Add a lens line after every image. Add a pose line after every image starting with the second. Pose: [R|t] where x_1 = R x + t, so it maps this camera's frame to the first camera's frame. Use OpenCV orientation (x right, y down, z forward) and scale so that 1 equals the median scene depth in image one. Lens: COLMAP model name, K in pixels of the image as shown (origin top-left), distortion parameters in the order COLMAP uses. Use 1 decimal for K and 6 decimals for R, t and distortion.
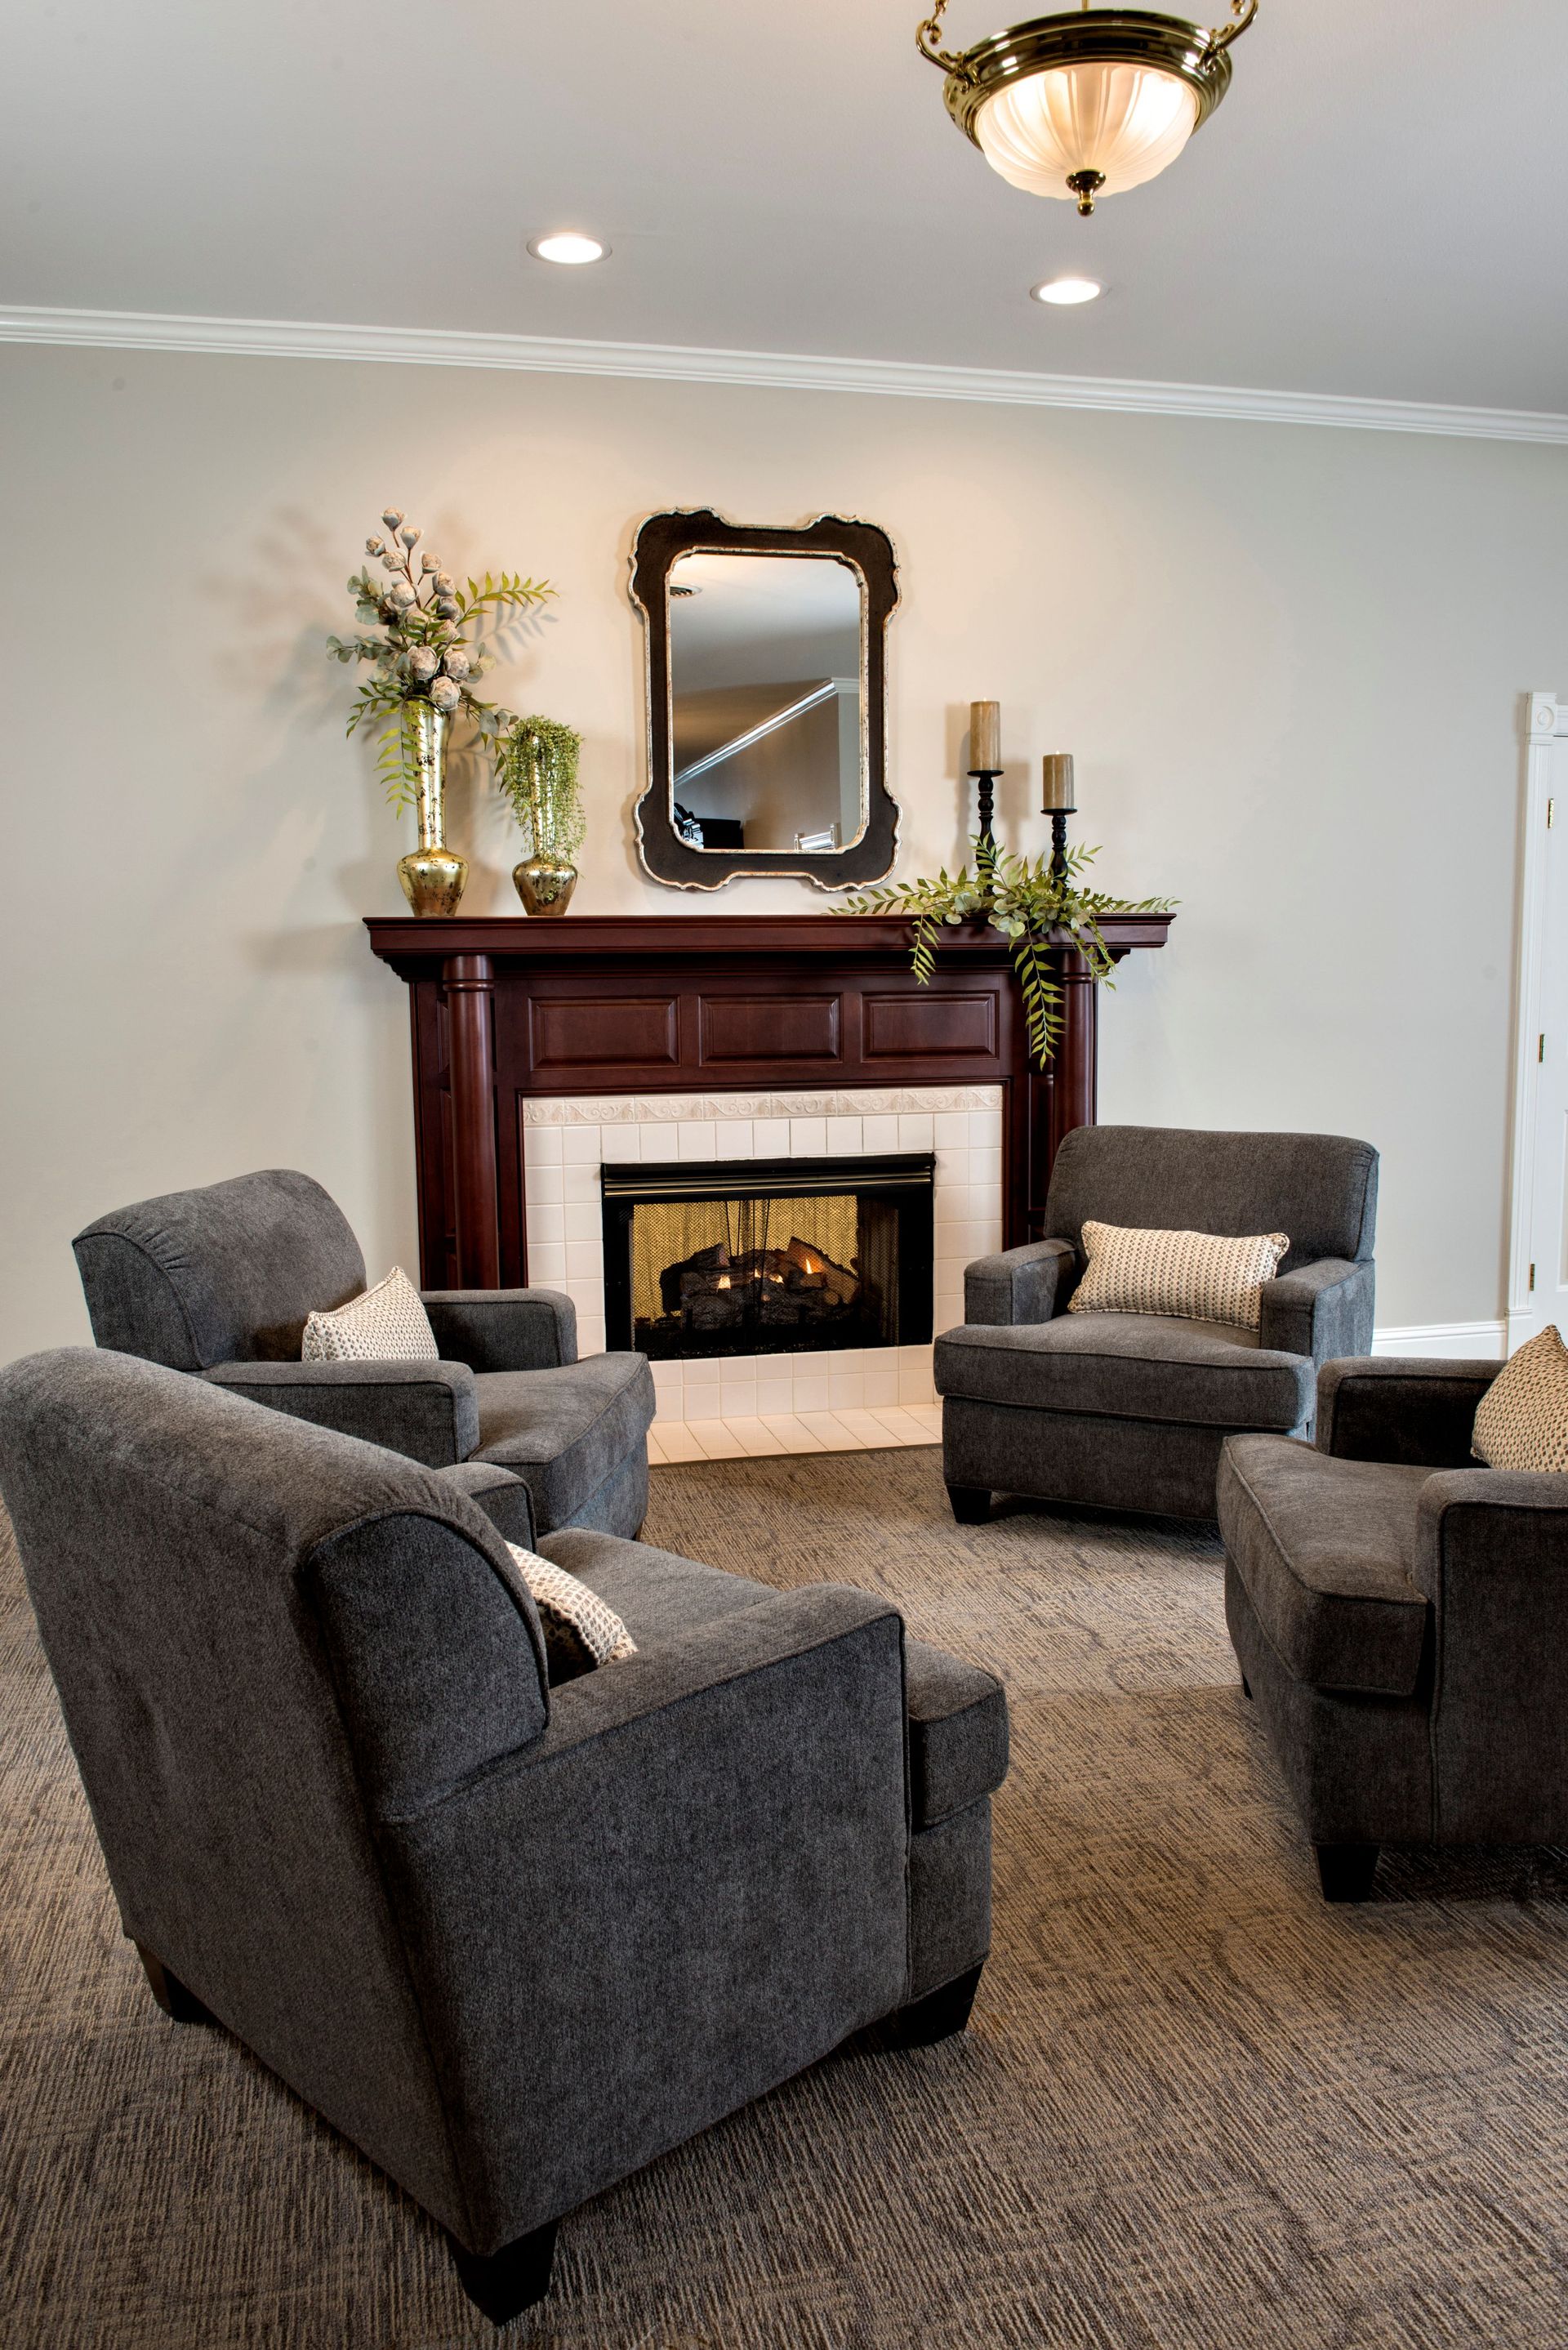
lens RADIAL K [[1775.6, 0, 784.0], [0, 1775.6, 1175.0], [0, 0, 1]] dist [-0.022997, -0.006279]
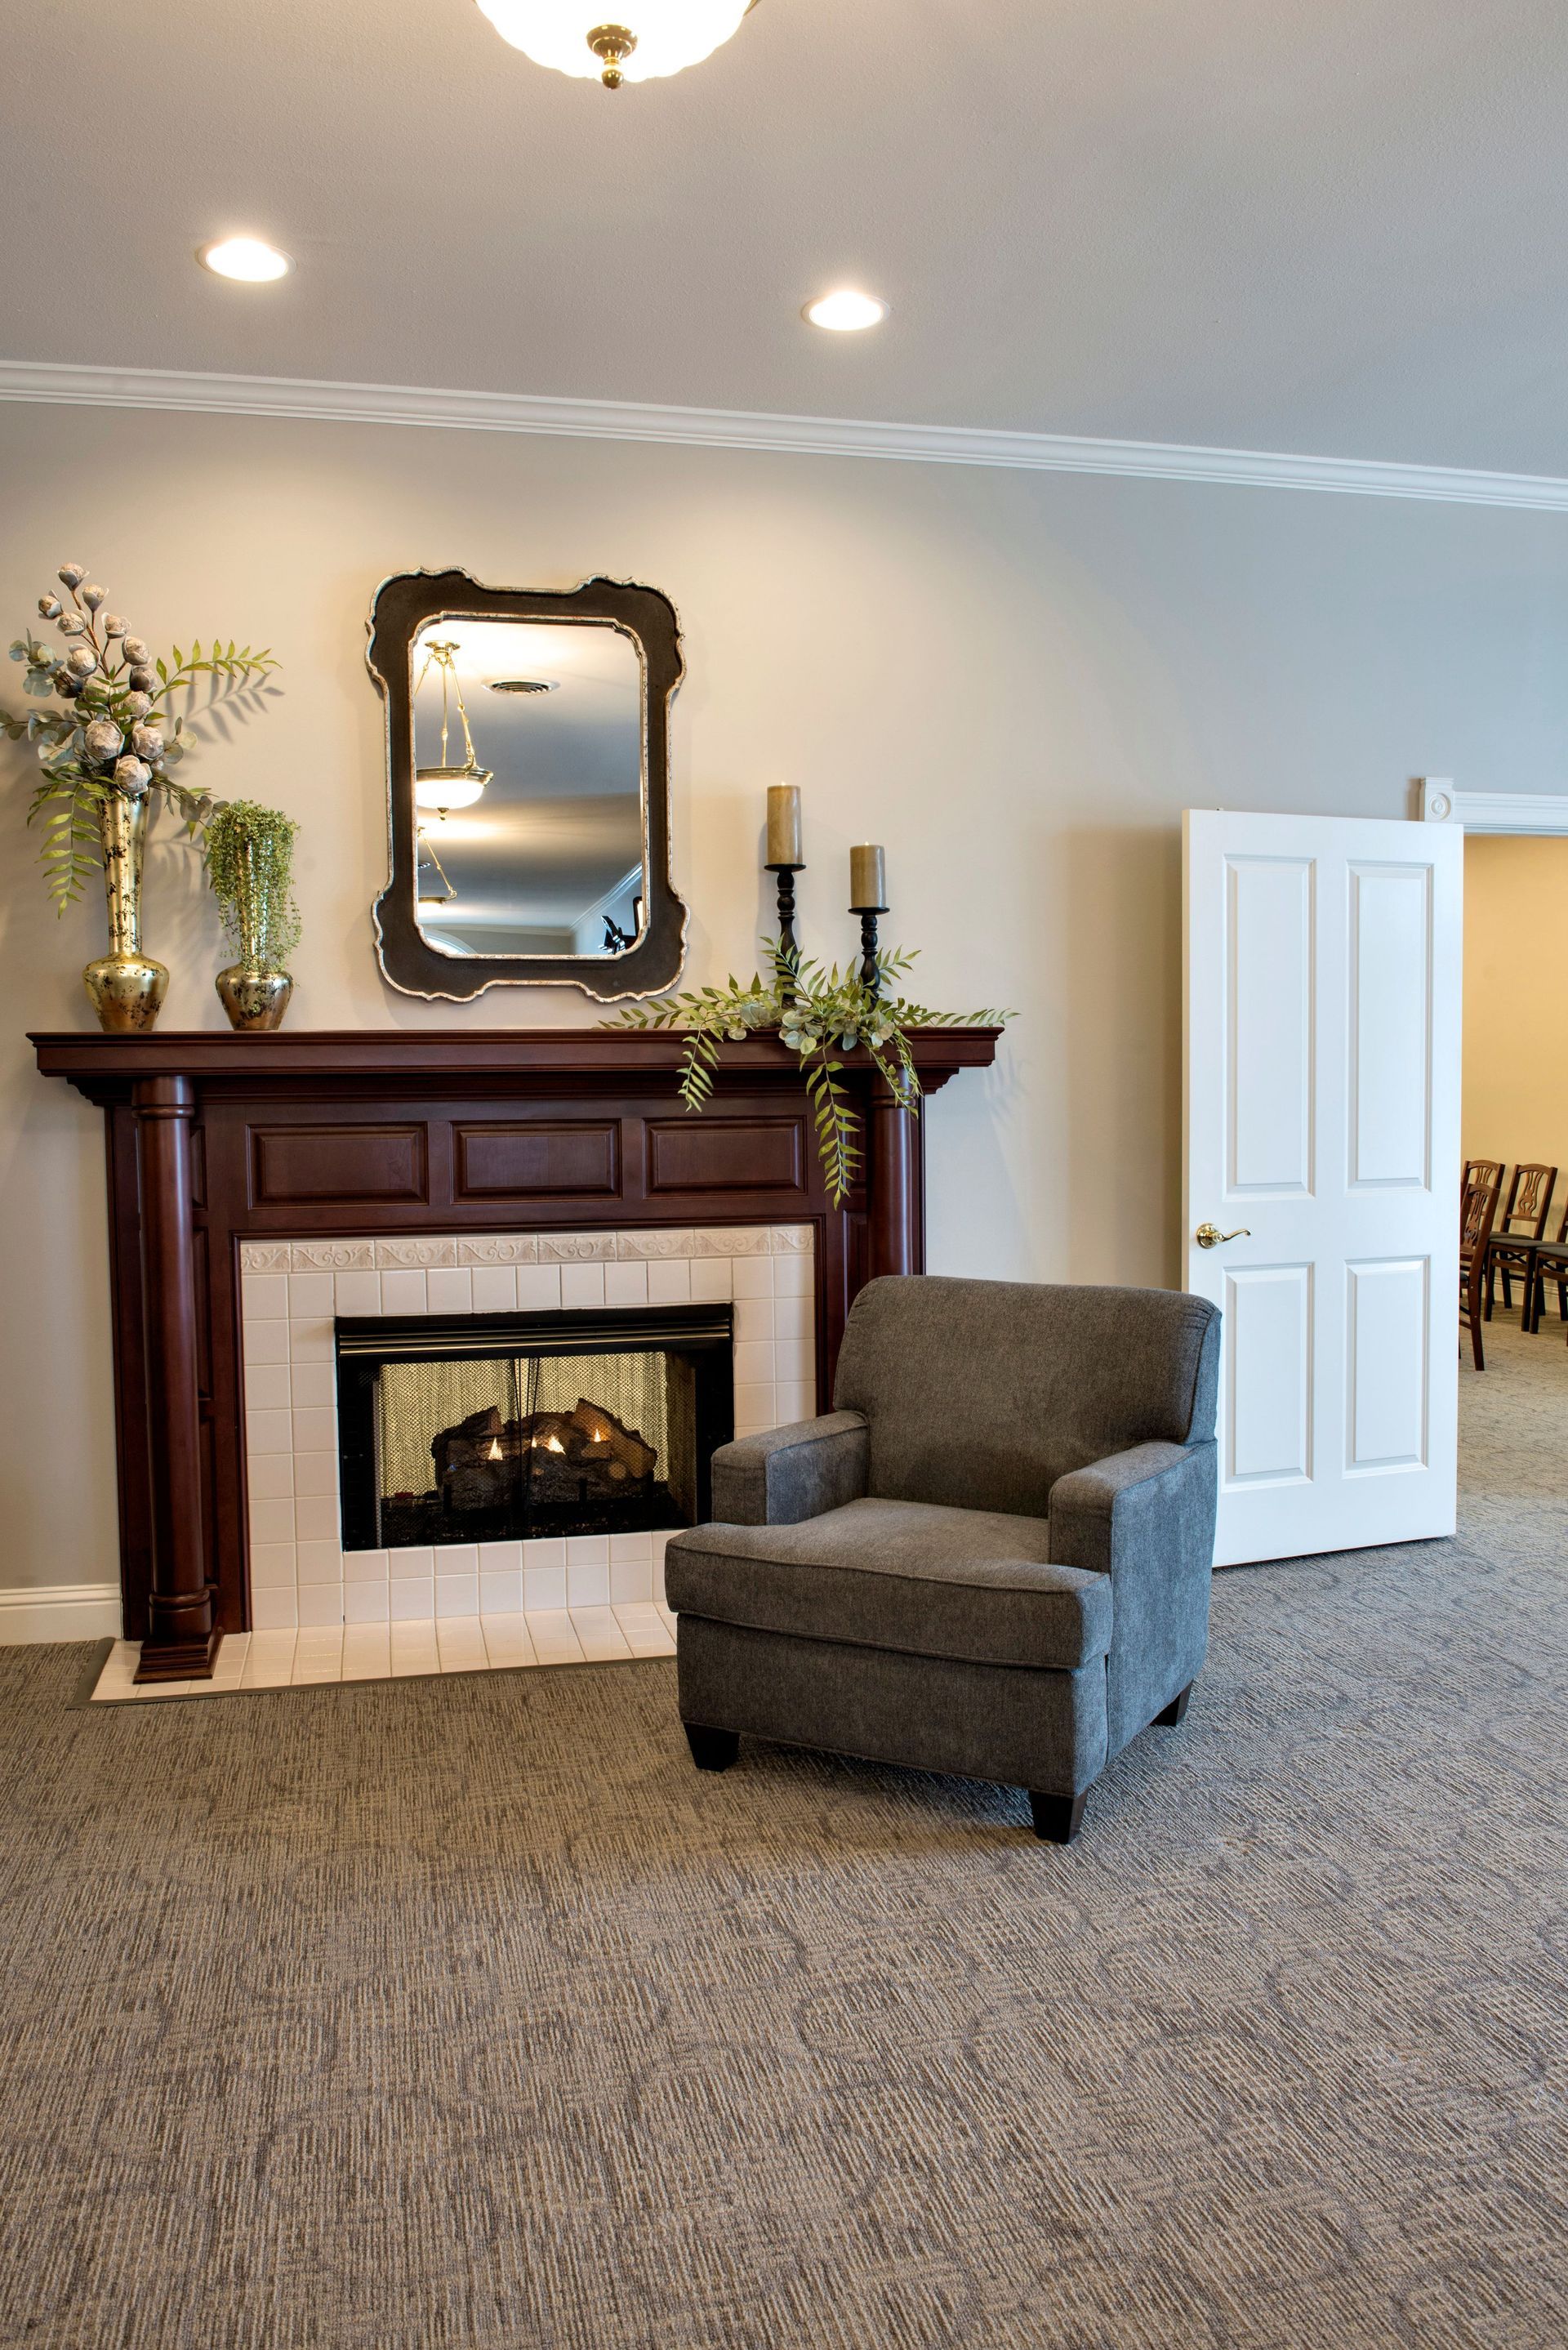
lens RADIAL K [[1764.9, 0, 784.0], [0, 1764.9, 1175.0], [0, 0, 1]] dist [-0.017197, -0.044780]
pose [[0.999964, 0.000178, -0.008523, 0.126212], [-0.000720, 0.997975, -0.063596, -0.021734], [0.008495, 0.063600, 0.997939, 0.151800]]
